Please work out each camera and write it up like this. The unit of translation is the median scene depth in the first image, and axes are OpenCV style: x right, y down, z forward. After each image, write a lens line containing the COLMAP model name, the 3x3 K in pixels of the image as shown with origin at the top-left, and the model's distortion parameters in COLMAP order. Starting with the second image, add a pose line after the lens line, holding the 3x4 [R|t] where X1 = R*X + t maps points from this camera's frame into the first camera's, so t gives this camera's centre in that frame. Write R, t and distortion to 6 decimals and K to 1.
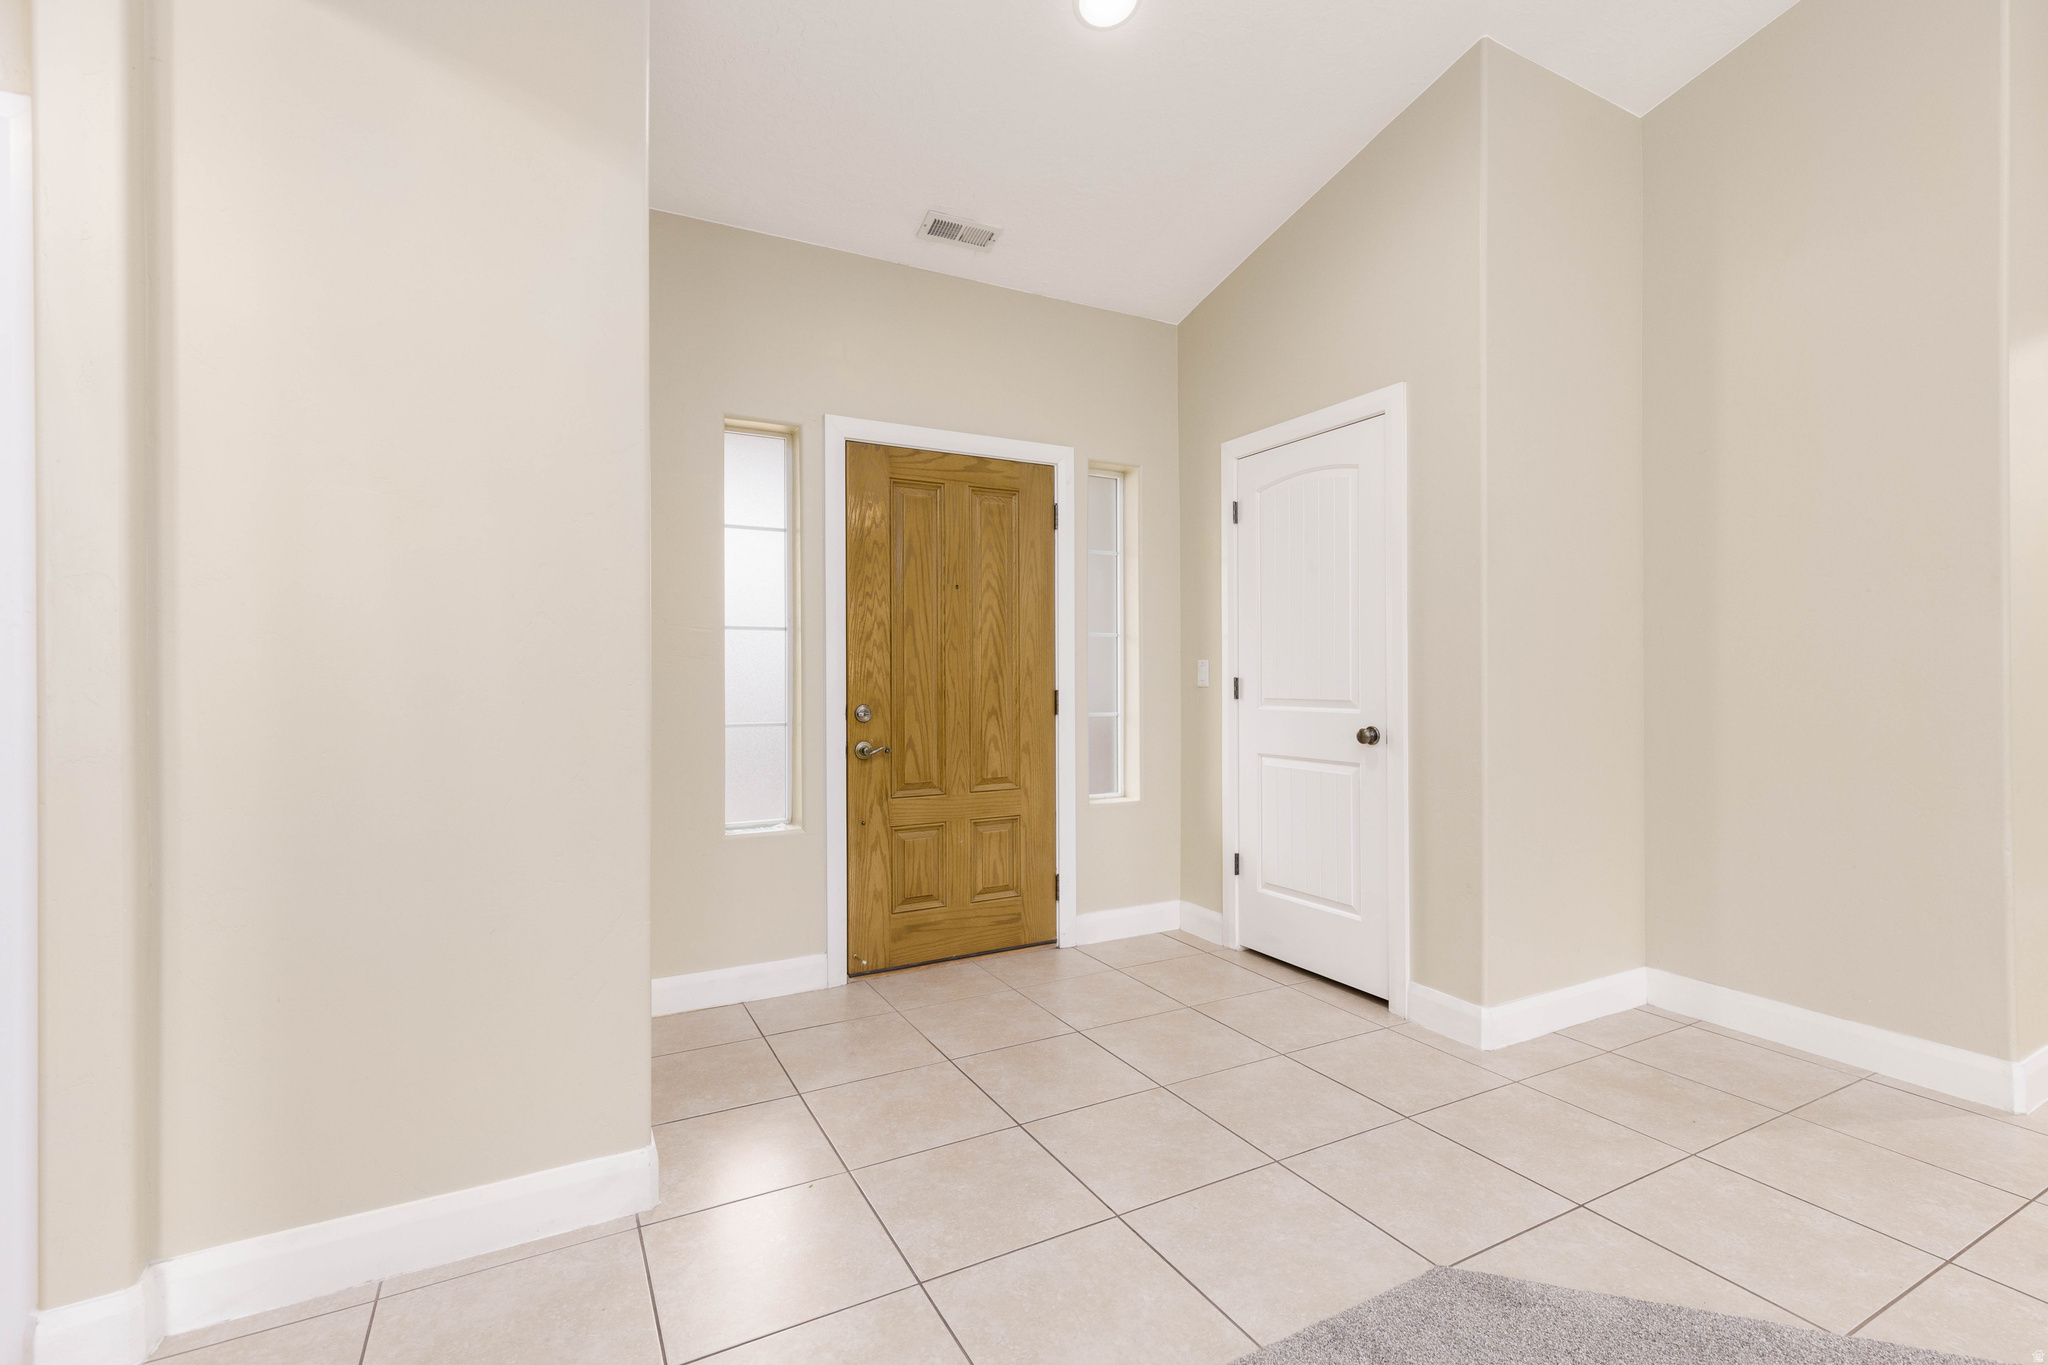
lens RADIAL K [[924.6, 0, 1024.0], [0, 924.6, 681.2], [0, 0, 1]] dist [-0.002628, -0.001317]
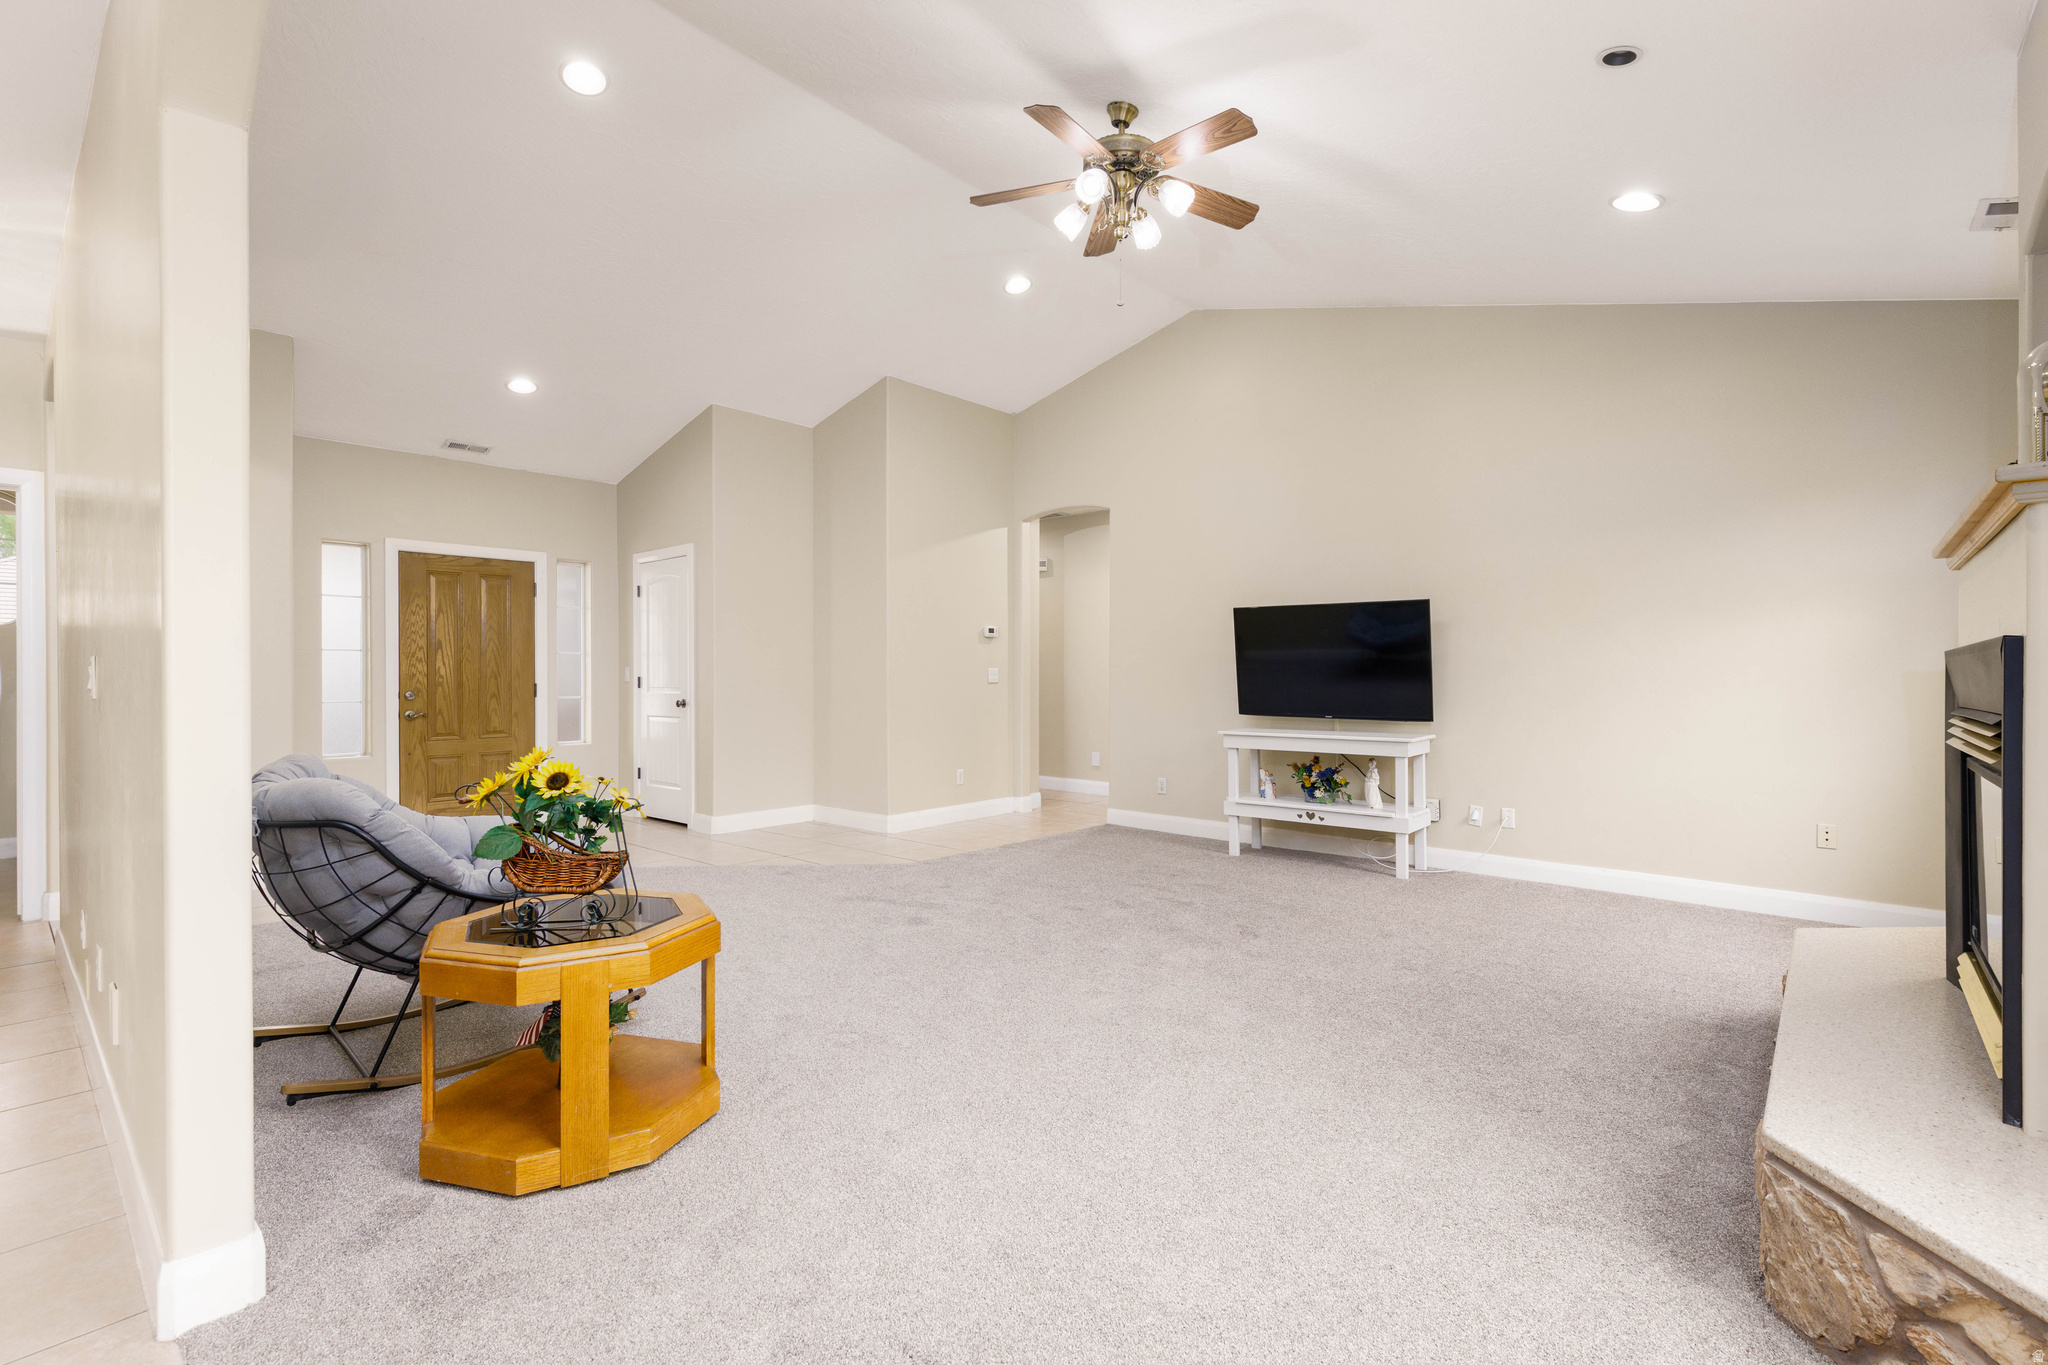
lens RADIAL K [[924.6, 0, 1027.6], [0, 924.6, 677.4], [0, 0, 1]] dist [-0.002628, -0.001317]
pose [[0.935909, -0.000161, 0.352242, 0.334534], [0.002857, 0.999970, -0.007132, 0.014299], [-0.352230, 0.007681, 0.935882, -1.179473]]
